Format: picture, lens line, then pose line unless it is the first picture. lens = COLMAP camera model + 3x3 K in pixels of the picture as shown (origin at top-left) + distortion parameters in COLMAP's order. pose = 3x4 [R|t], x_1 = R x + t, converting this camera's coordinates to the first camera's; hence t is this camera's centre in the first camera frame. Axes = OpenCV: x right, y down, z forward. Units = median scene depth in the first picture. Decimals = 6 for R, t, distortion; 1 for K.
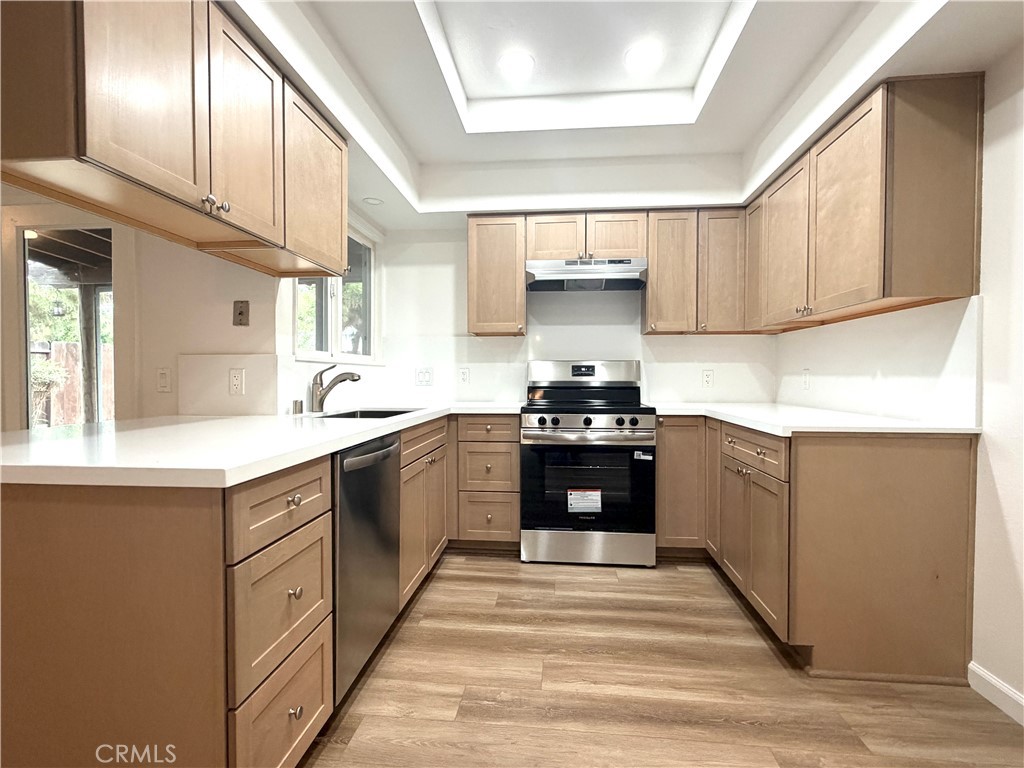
lens RADIAL K [[510.3, 0, 508.5], [0, 510.3, 386.8], [0, 0, 1]] dist [0.003155, -0.000284]
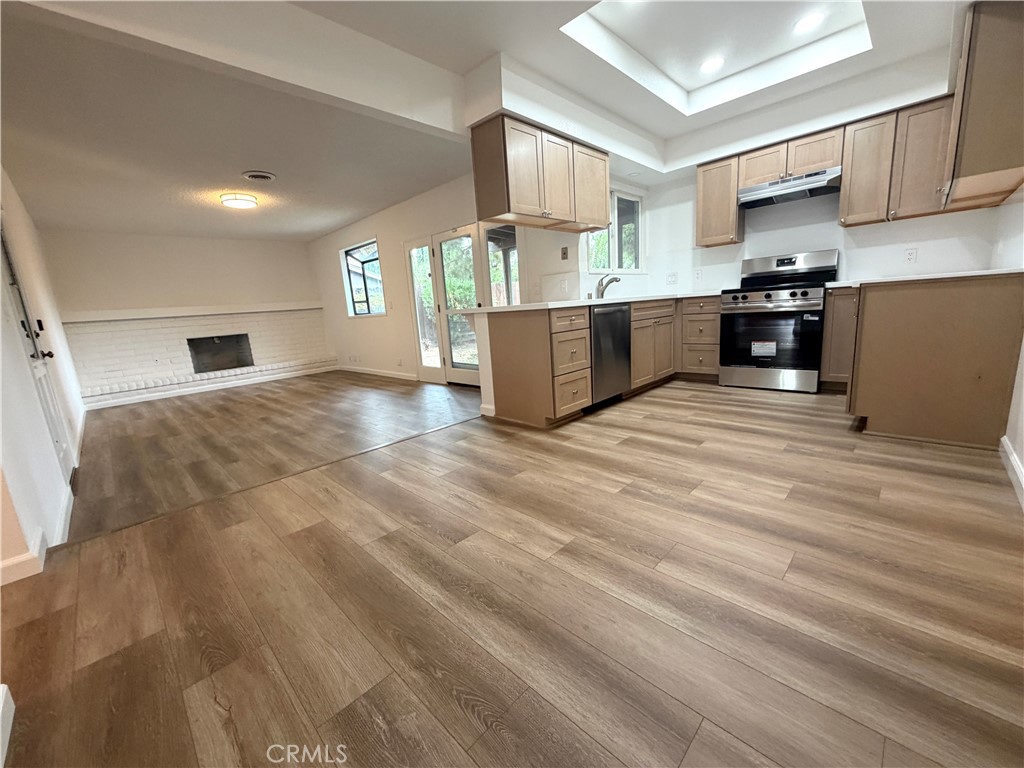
lens RADIAL K [[409.4, 0, 508.2], [0, 409.4, 382.5], [0, 0, 1]] dist [0.003793, 0.000465]
pose [[0.775948, 0.061885, -0.627754, 0.333125], [0.056511, 0.984355, 0.166891, 0.072868], [0.628261, -0.164973, 0.760310, -0.449949]]
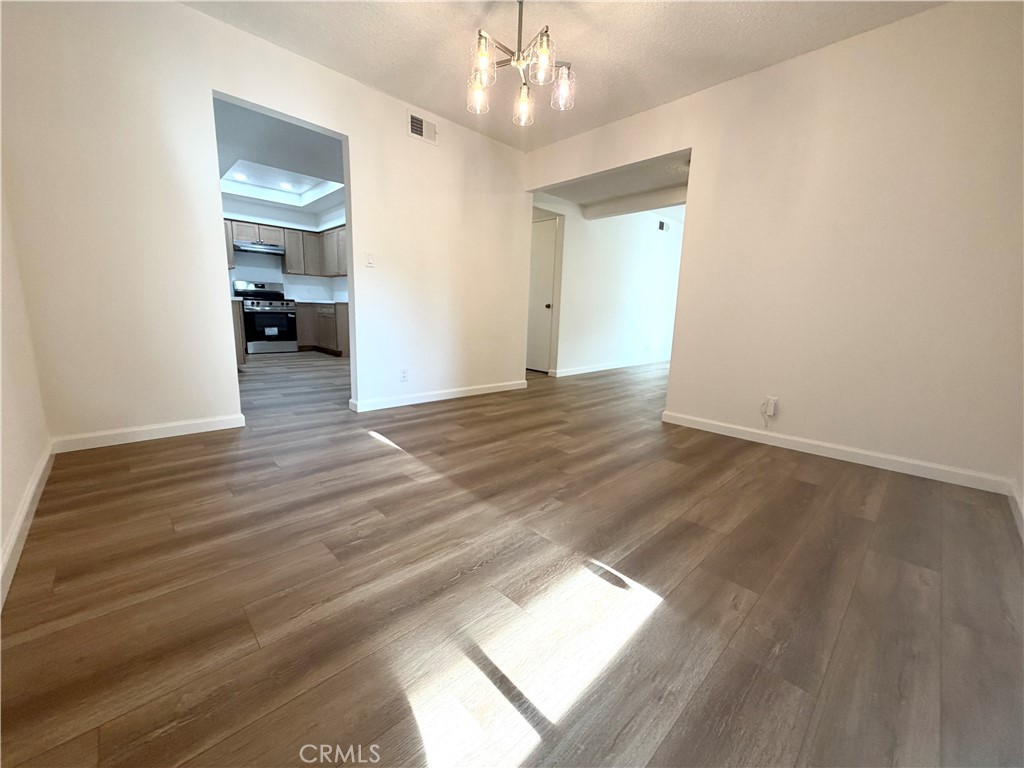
lens RADIAL K [[409.4, 0, 513.7], [0, 409.4, 380.8], [0, 0, 1]] dist [0.003793, 0.000465]
pose [[0.641440, -0.121705, 0.757458, -0.780111], [-0.014841, 0.985183, 0.170863, 0.080450], [-0.767030, -0.120839, 0.630130, -1.597790]]
